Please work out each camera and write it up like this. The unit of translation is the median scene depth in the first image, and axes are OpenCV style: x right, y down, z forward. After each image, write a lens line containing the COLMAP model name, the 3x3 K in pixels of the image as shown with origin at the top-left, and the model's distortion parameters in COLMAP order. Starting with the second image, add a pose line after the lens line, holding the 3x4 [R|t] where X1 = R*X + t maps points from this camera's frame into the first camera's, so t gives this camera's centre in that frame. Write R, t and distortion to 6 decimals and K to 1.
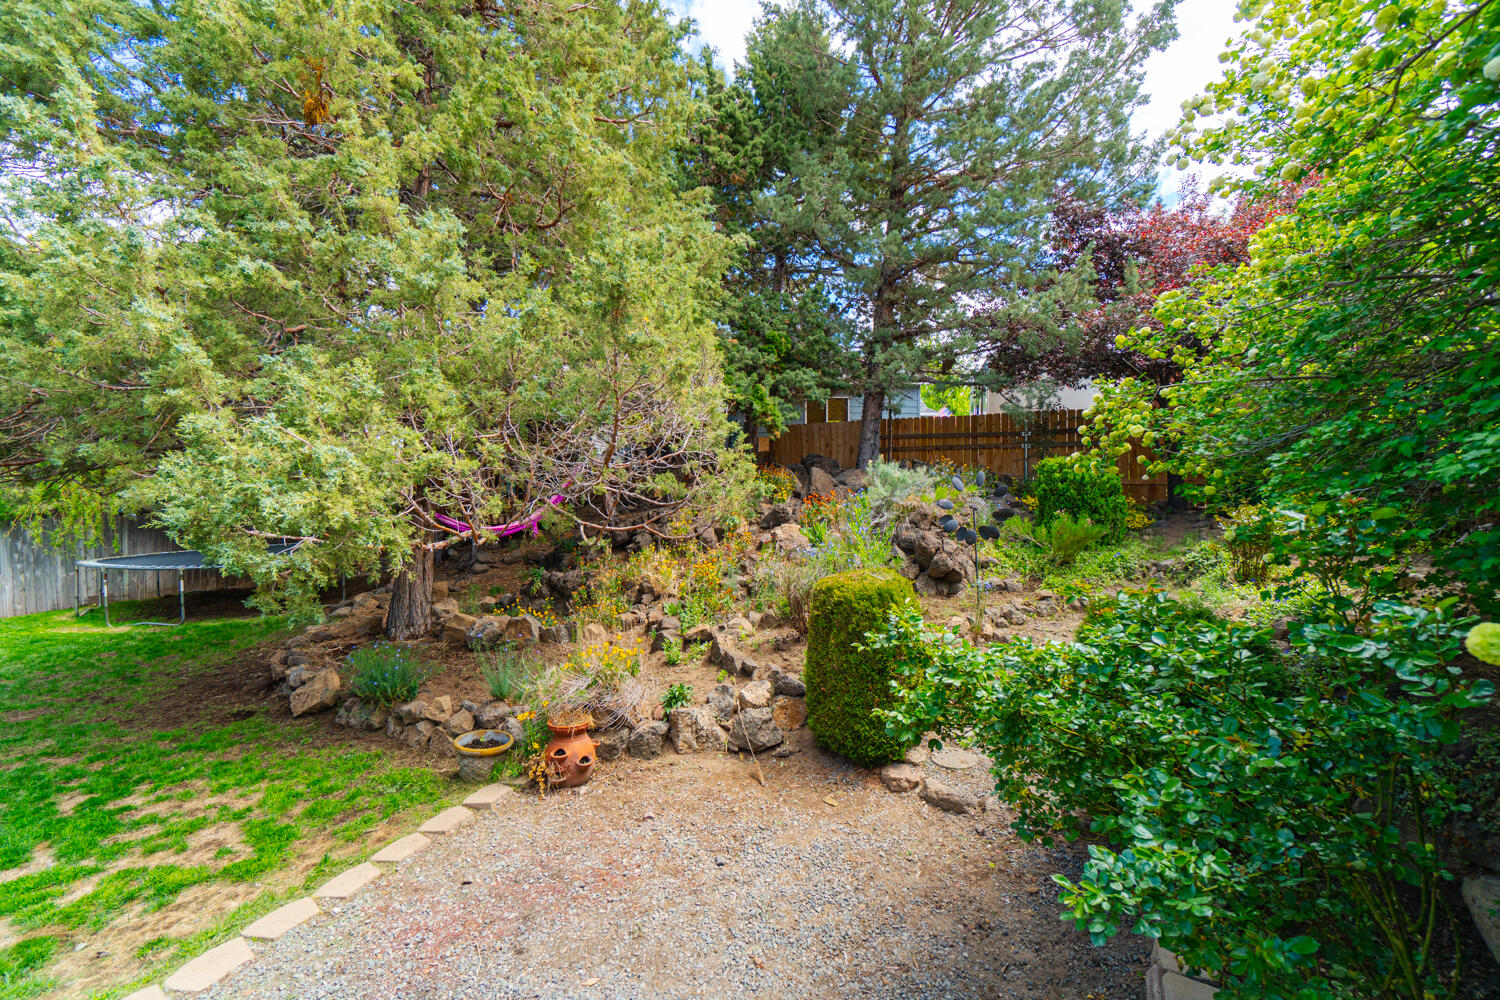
lens RADIAL K [[645.5, 0, 749.0], [0, 645.5, 499.3], [0, 0, 1]] dist [-0.008397, 0.002703]
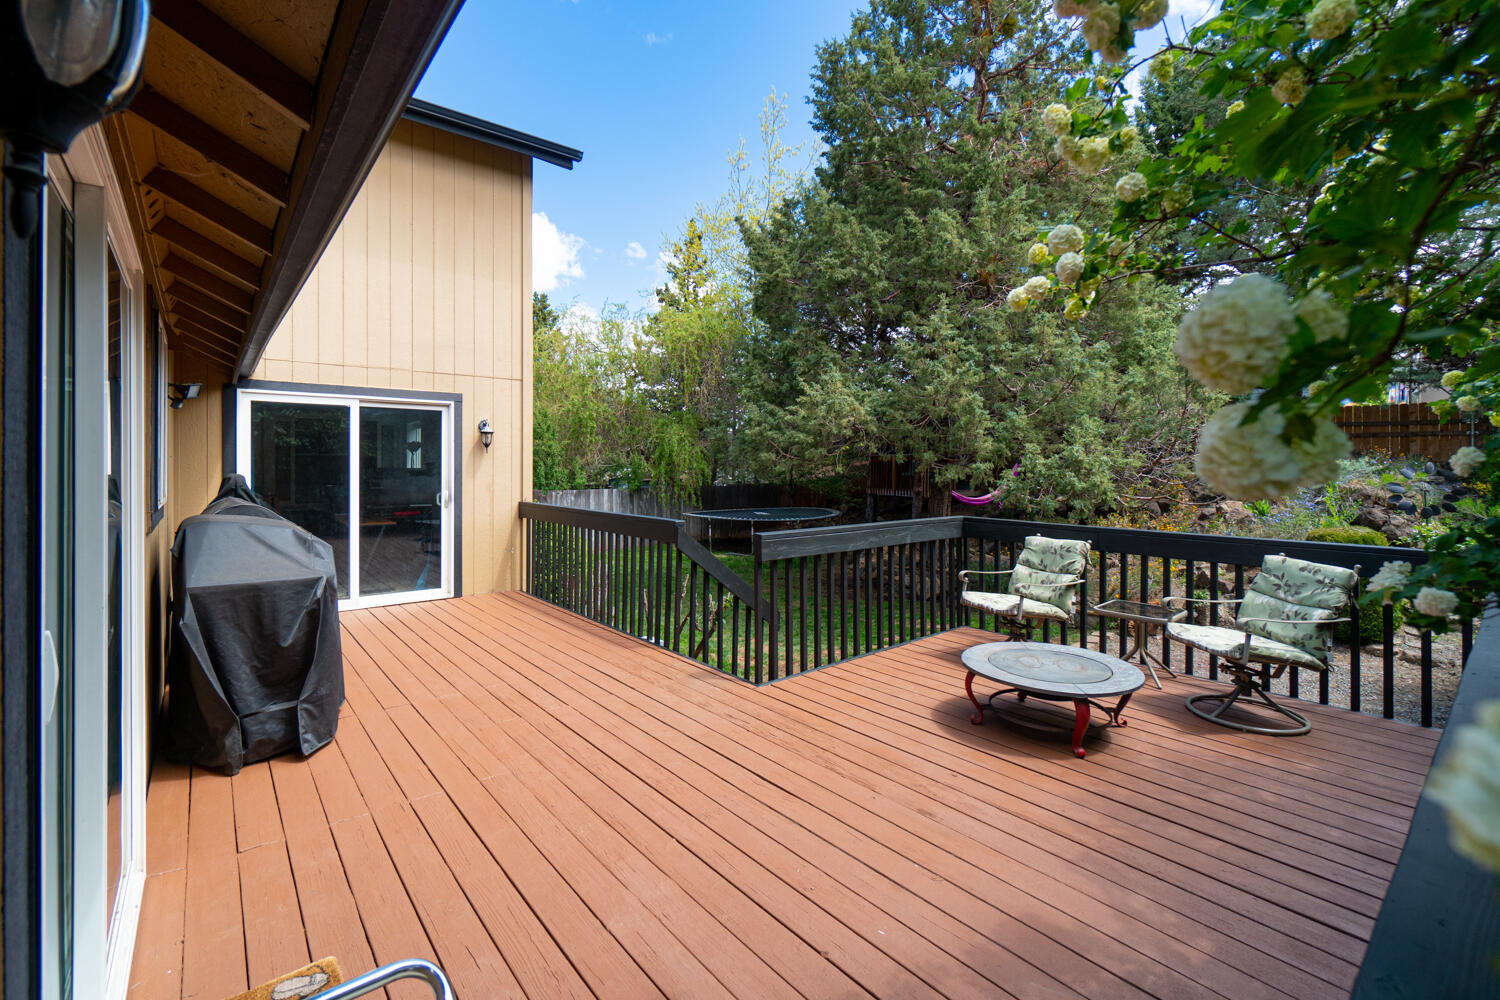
lens RADIAL K [[645.5, 0, 760.3], [0, 645.5, 470.6], [0, 0, 1]] dist [-0.008397, 0.002703]
pose [[0.909496, 0.003847, -0.415694, -0.332613], [-0.011014, 0.999829, -0.014845, 0.008029], [0.415566, 0.018080, 0.909383, -0.736132]]
